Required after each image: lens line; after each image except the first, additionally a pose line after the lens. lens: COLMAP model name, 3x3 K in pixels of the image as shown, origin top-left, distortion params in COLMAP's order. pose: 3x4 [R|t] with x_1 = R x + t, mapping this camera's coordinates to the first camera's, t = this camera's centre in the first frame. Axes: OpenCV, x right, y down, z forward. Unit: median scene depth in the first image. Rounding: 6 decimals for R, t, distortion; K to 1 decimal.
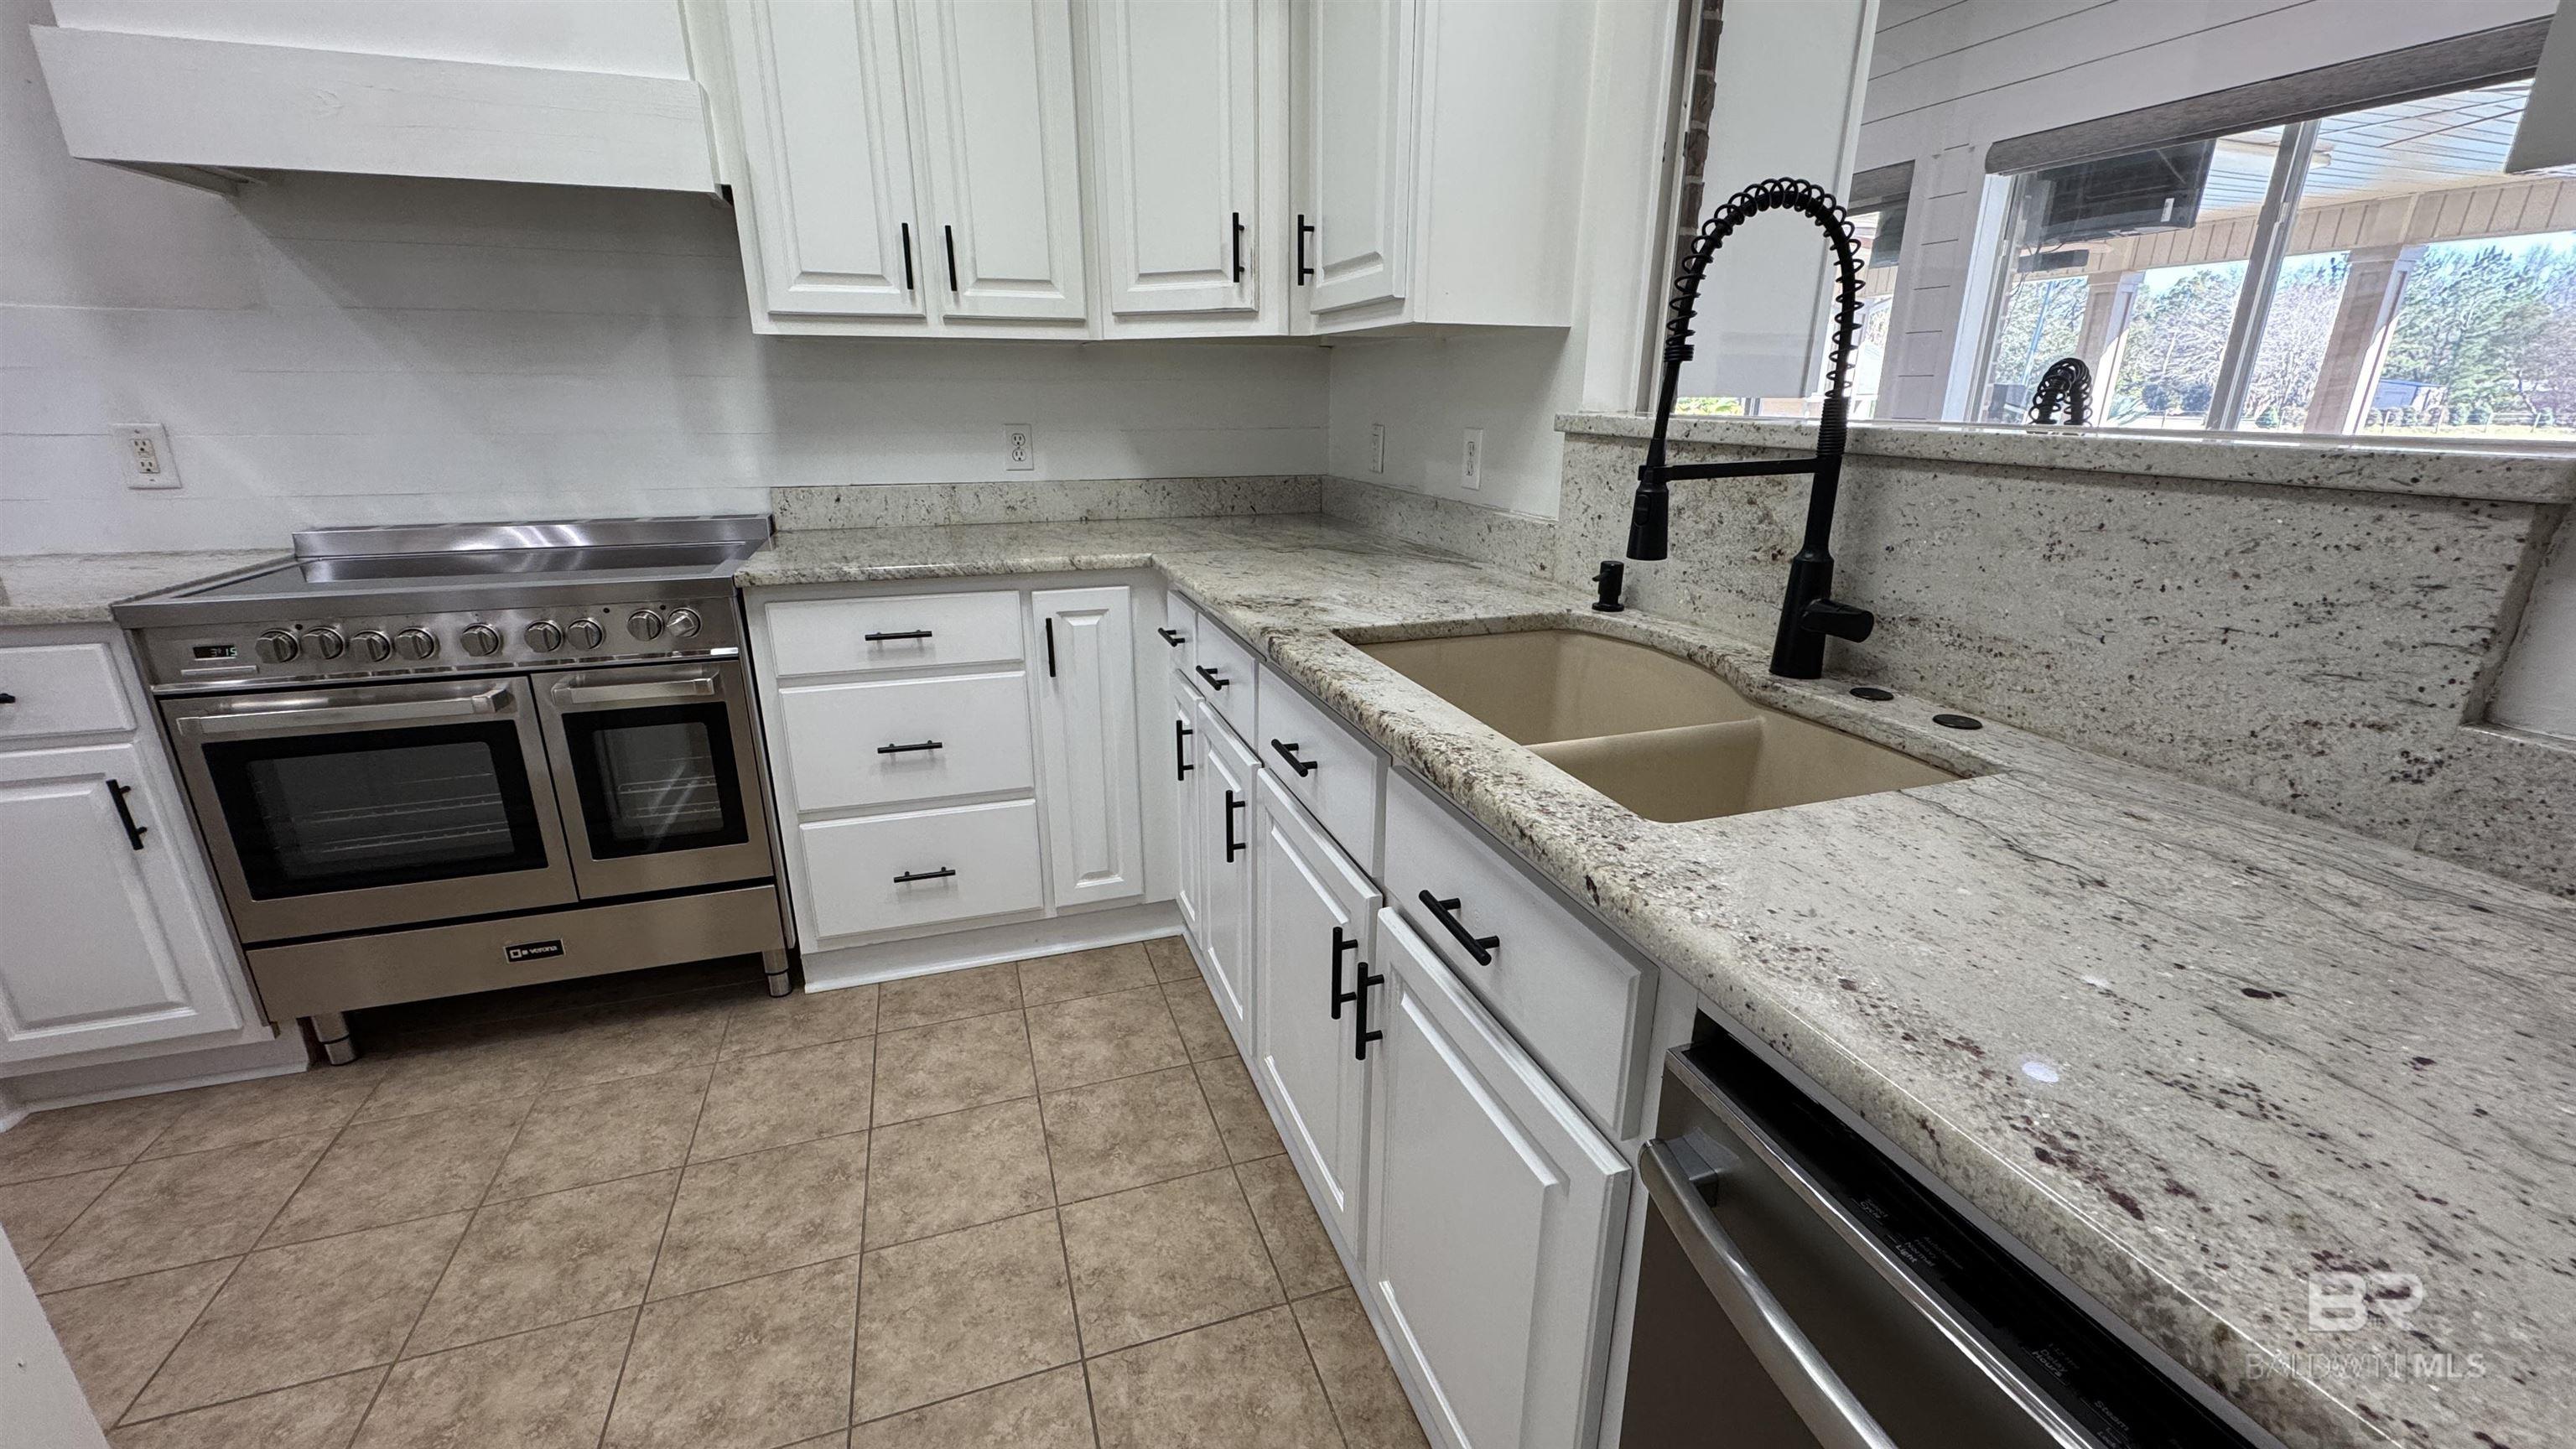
lens RADIAL K [[1020.7, 0, 1282.9], [0, 1020.7, 723.0], [0, 0, 1]] dist [-0.003743, 0.000311]
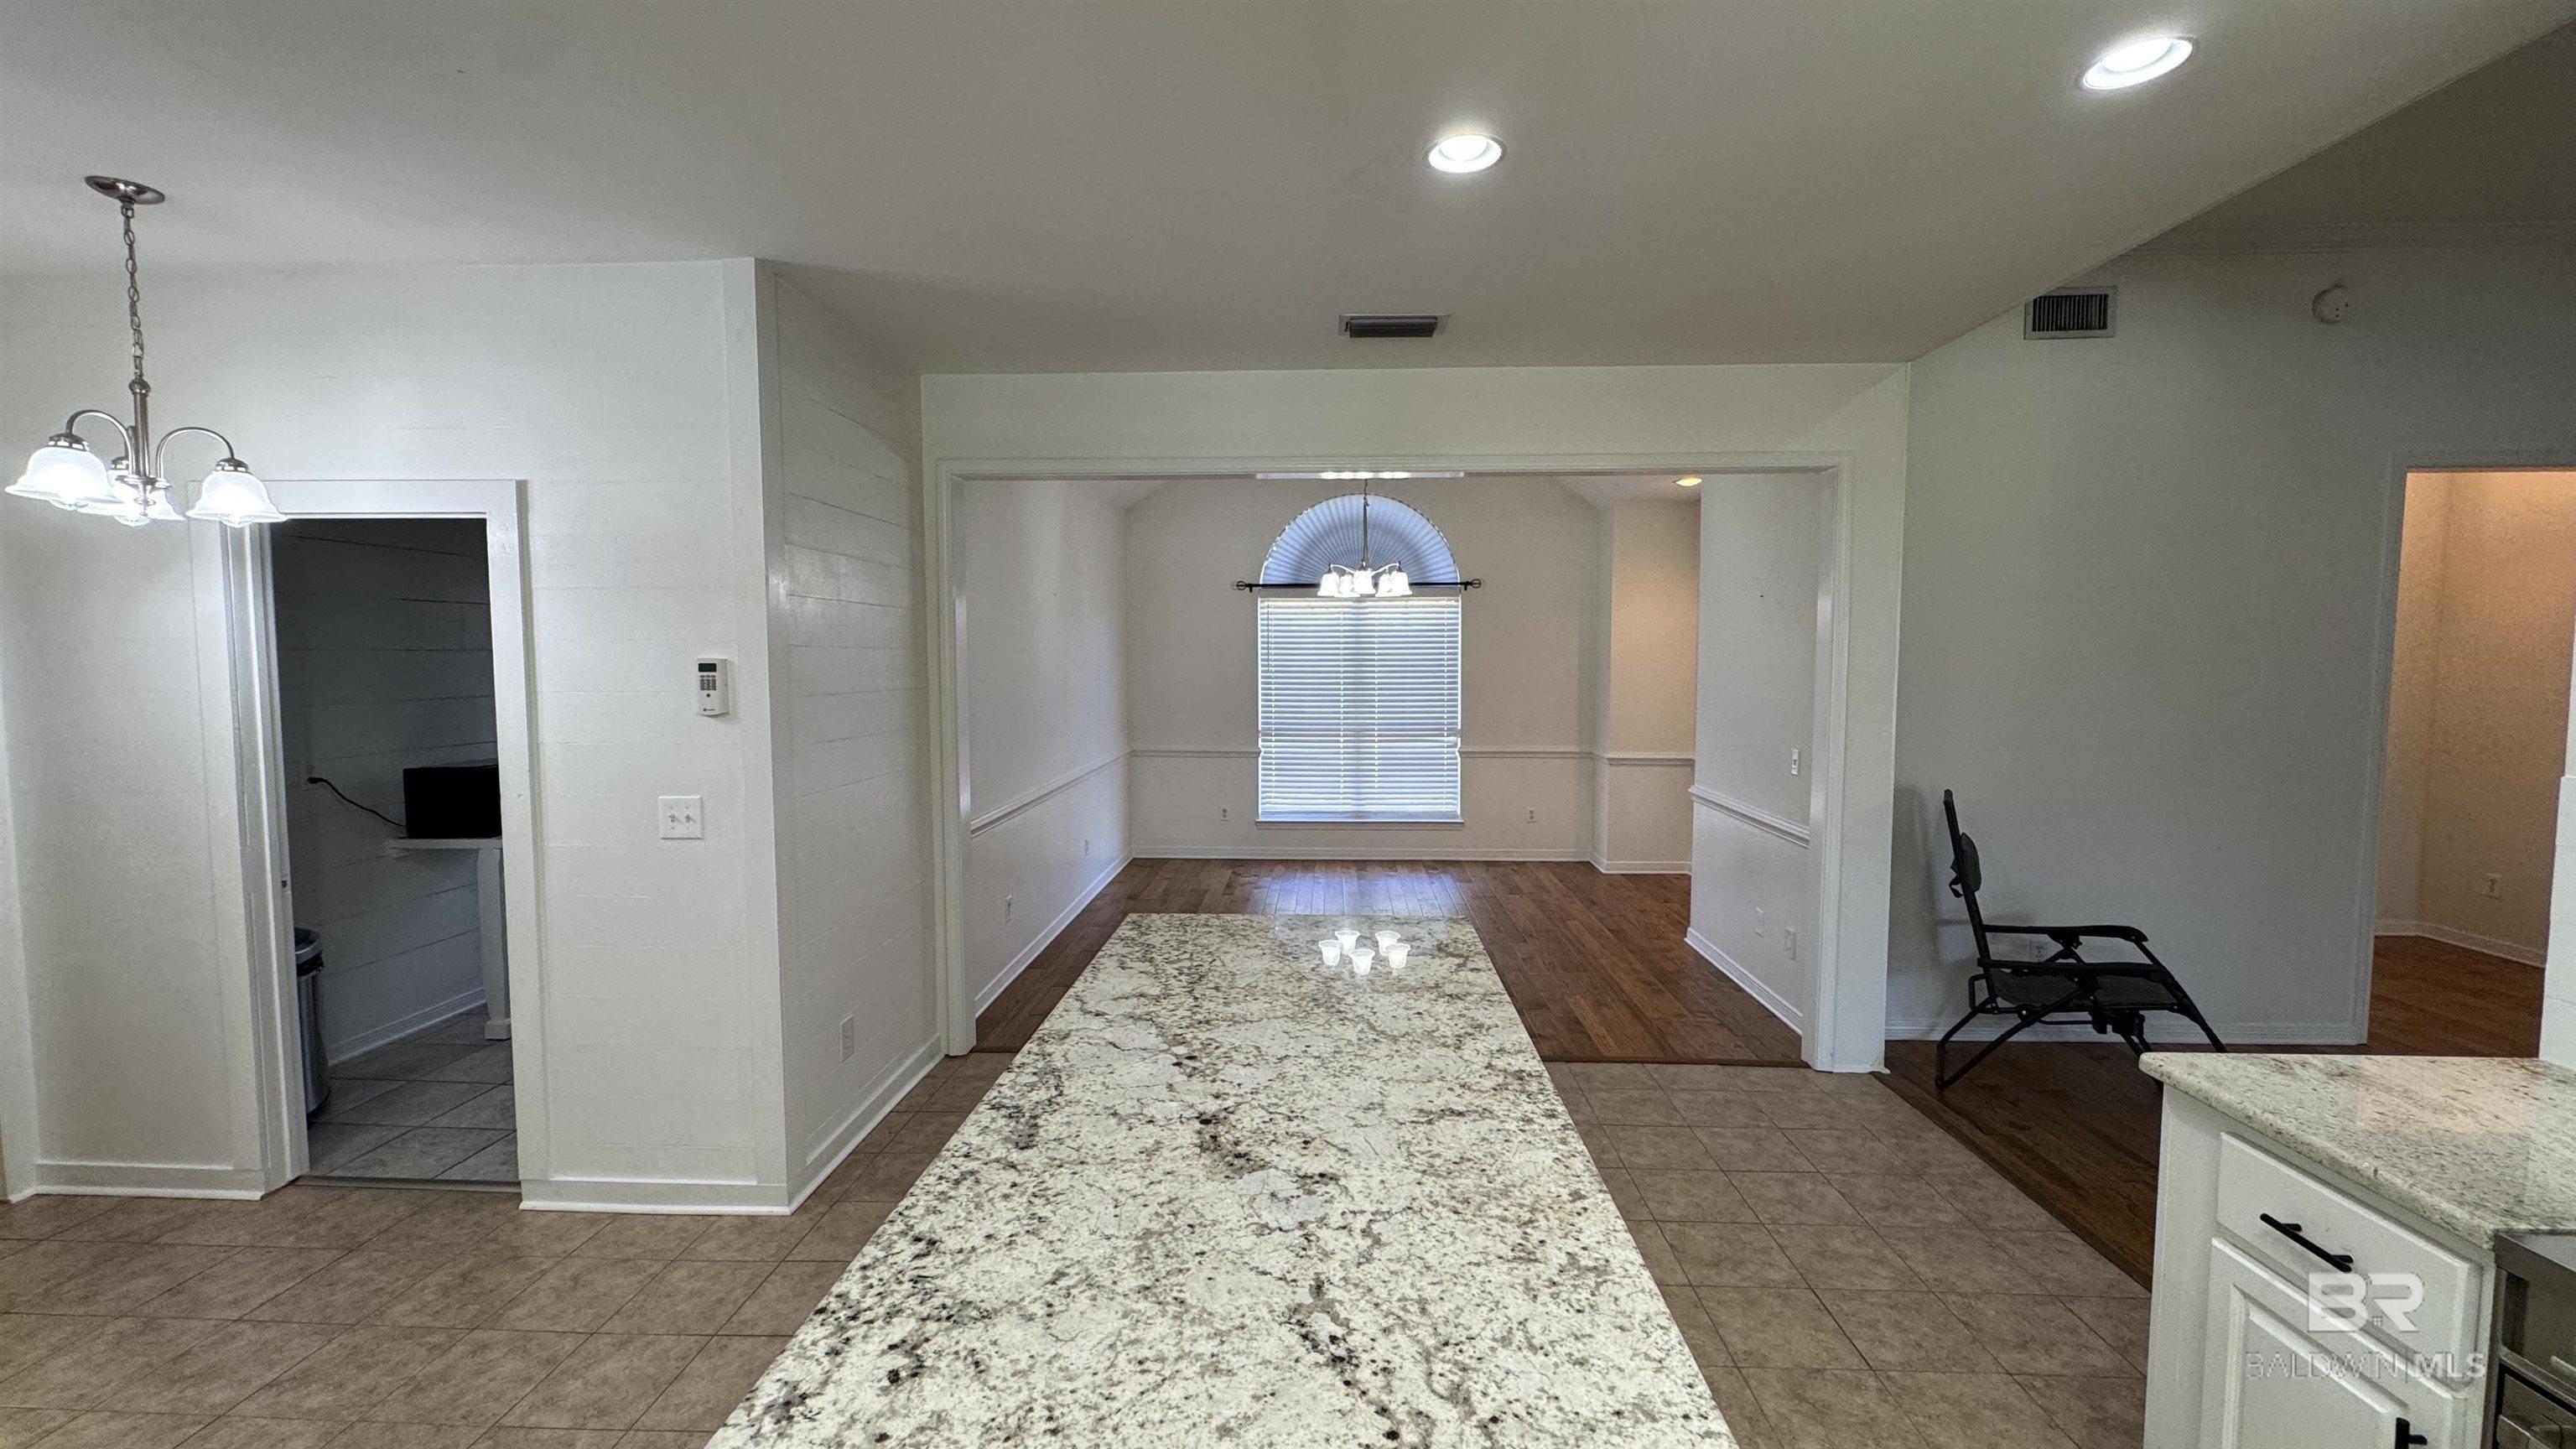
lens RADIAL K [[1020.7, 0, 1284.1], [0, 1020.7, 728.7], [0, 0, 1]] dist [-0.003743, 0.000311]
pose [[-0.366567, 0.057800, -0.928595, -0.158464], [-0.287639, 0.942133, 0.172189, -0.290177], [0.884812, 0.330219, -0.328729, 0.309487]]
